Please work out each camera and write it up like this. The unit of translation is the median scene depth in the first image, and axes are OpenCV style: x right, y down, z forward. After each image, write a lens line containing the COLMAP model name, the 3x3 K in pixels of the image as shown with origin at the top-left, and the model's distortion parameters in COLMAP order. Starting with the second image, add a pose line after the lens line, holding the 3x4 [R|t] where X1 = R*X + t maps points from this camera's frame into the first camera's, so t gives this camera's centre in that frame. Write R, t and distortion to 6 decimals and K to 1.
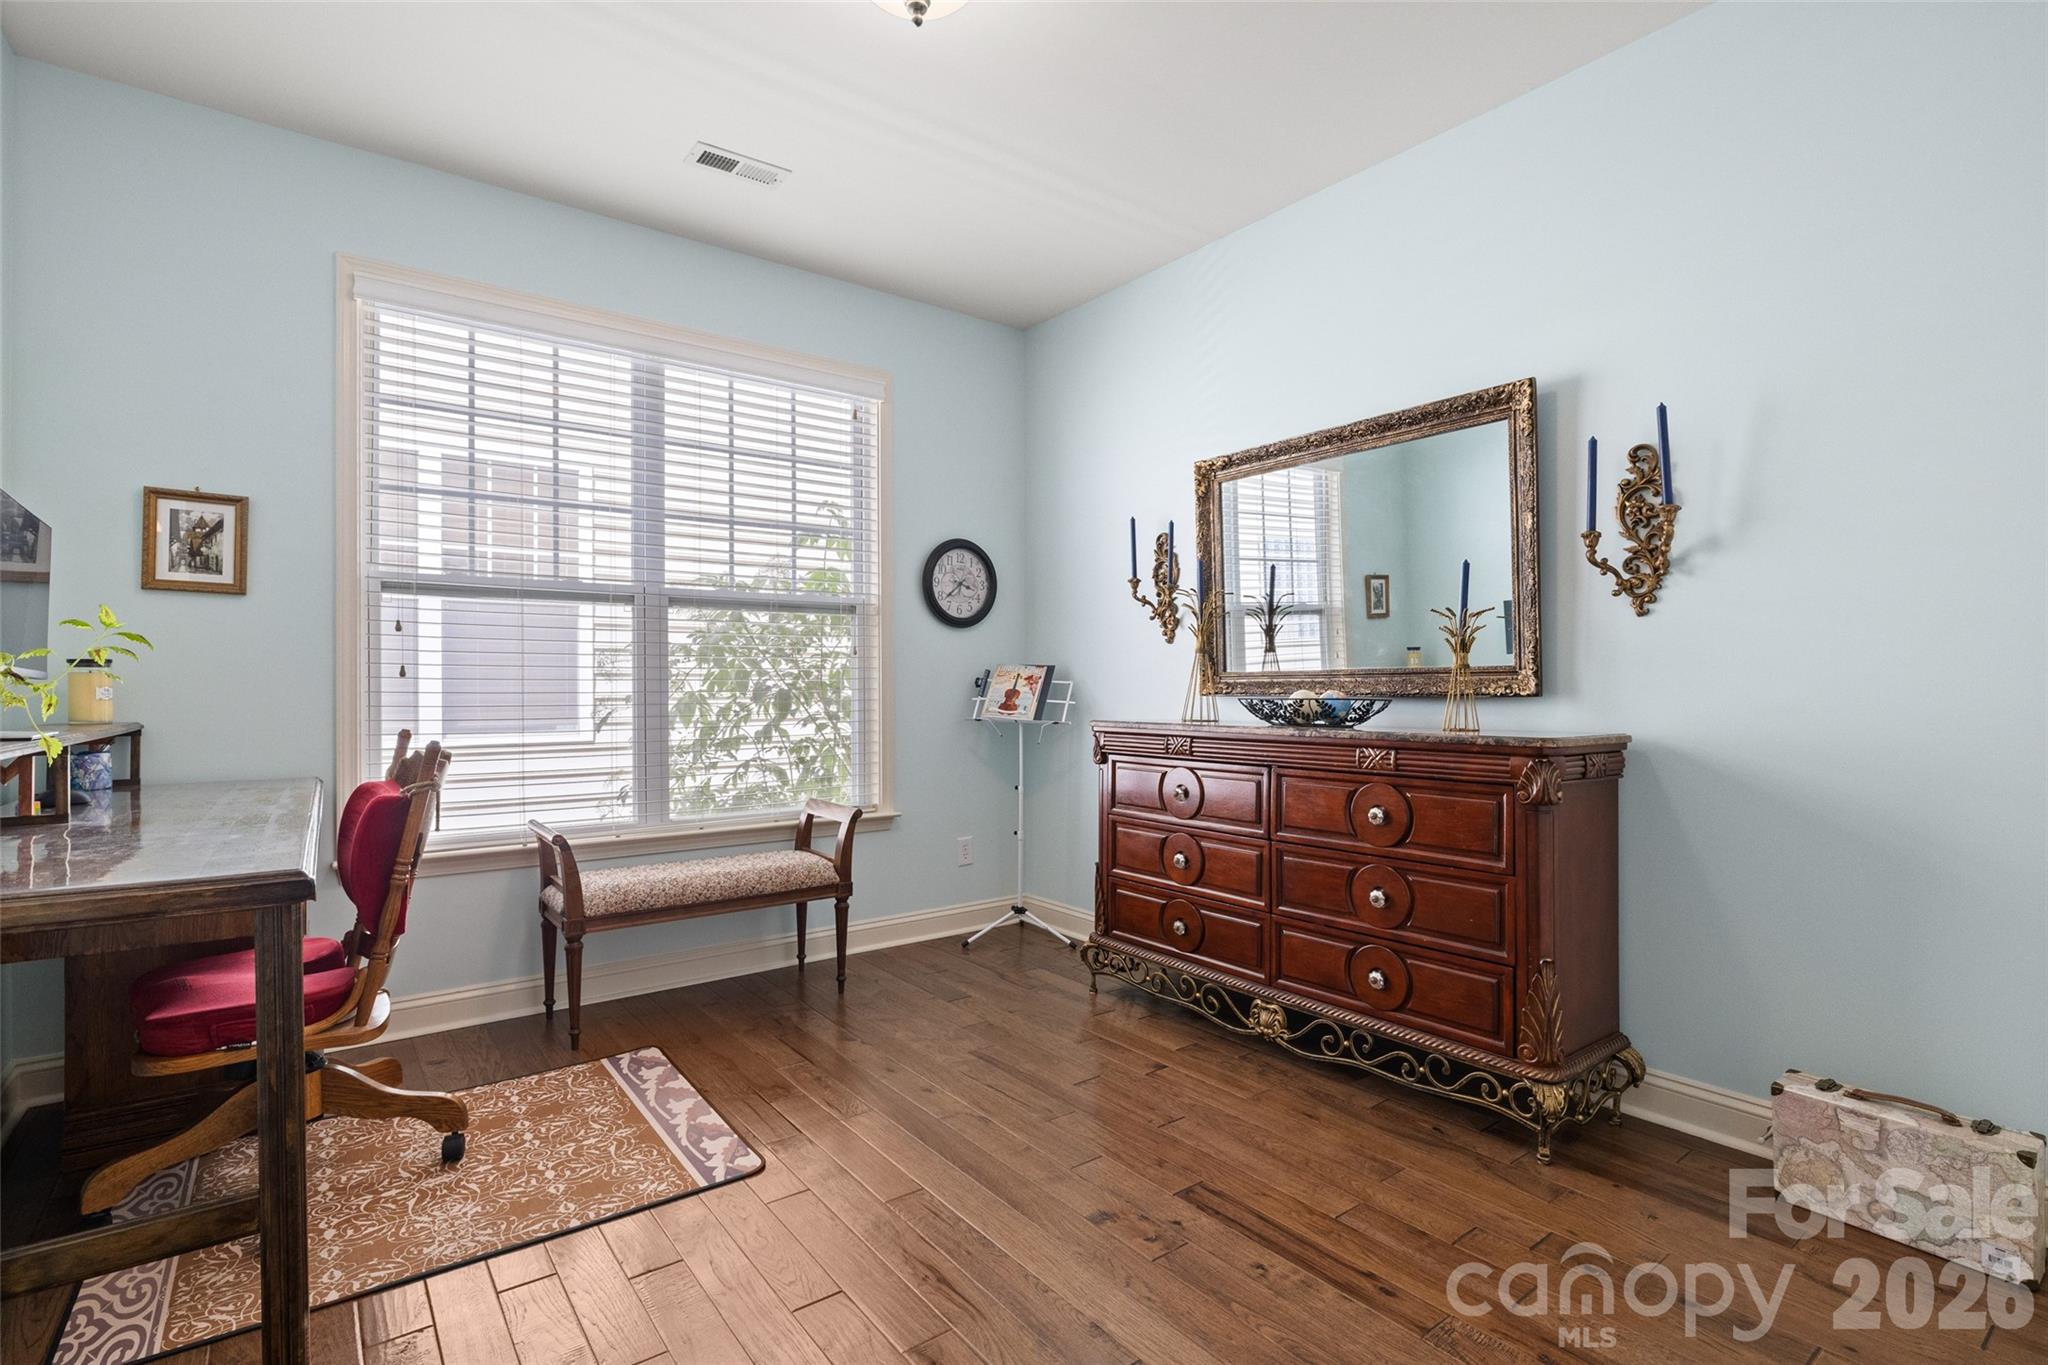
lens RADIAL K [[981.3, 0, 1016.8], [0, 981.3, 678.1], [0, 0, 1]] dist [-0.004743, -0.000748]
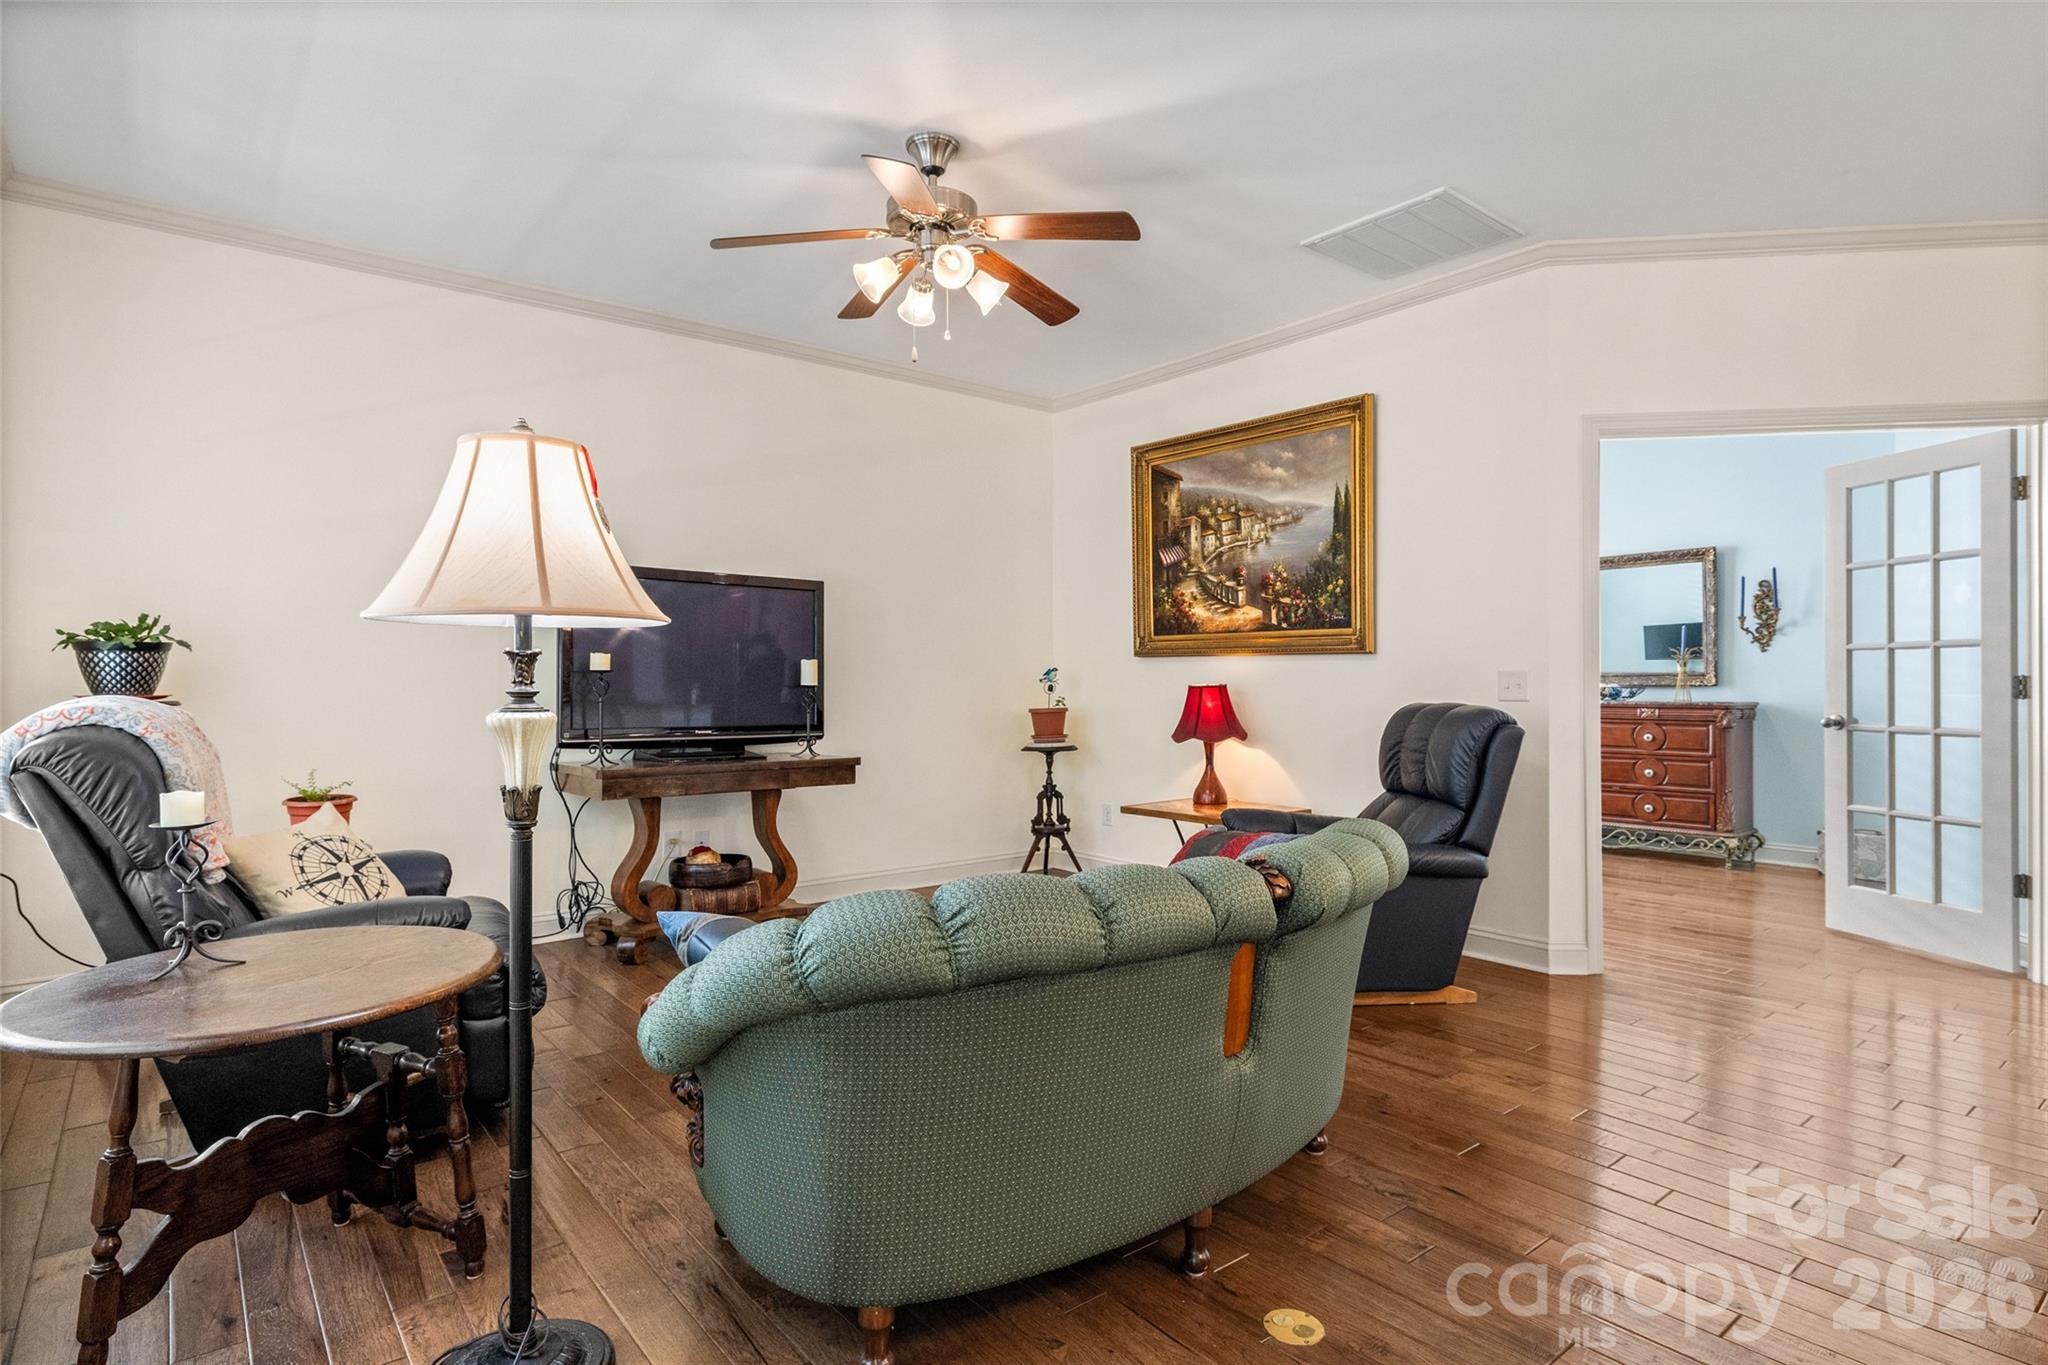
lens RADIAL K [[1063.8, 0, 1024.0], [0, 1063.8, 682.5], [0, 0, 1]] dist [0.000472, 0.000657]
pose [[0.999083, -0.002079, 0.042760, -1.256219], [0.001332, 0.999846, 0.017503, -0.036402], [-0.042790, -0.017430, 0.998932, -1.494836]]
